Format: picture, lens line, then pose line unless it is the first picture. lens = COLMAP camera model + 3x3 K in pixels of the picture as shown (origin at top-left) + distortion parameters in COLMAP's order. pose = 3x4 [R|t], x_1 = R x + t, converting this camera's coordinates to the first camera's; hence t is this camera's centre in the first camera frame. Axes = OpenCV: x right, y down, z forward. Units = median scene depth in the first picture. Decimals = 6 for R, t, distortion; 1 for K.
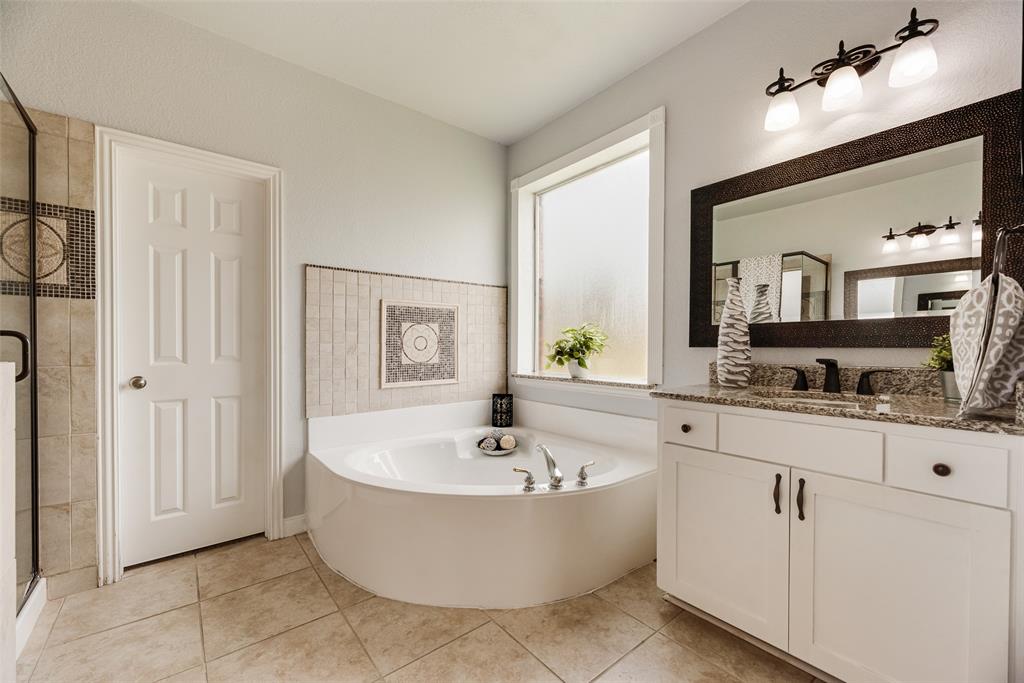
lens RADIAL K [[410.0, 0, 515.7], [0, 410.0, 348.2], [0, 0, 1]] dist [-0.001939, -0.000554]
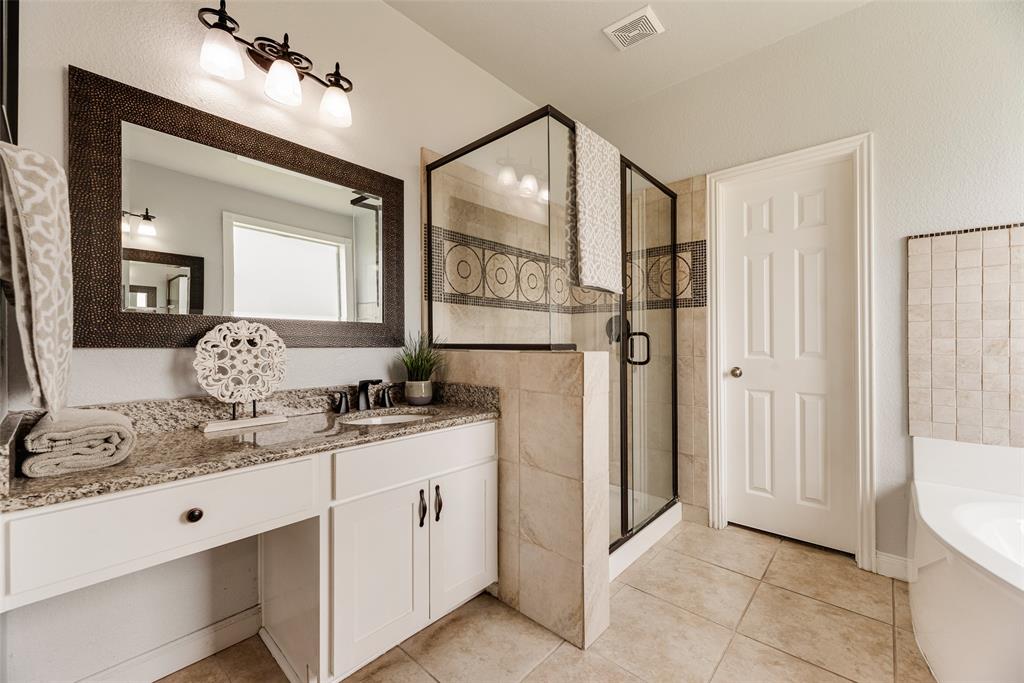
lens RADIAL K [[410.0, 0, 515.5], [0, 410.0, 339.3], [0, 0, 1]] dist [-0.001939, -0.000554]
pose [[0.149075, -0.006321, -0.988806, 0.170497], [-0.006525, 0.999952, -0.007376, 0.000217], [0.988804, 0.007552, 0.149026, 0.177379]]
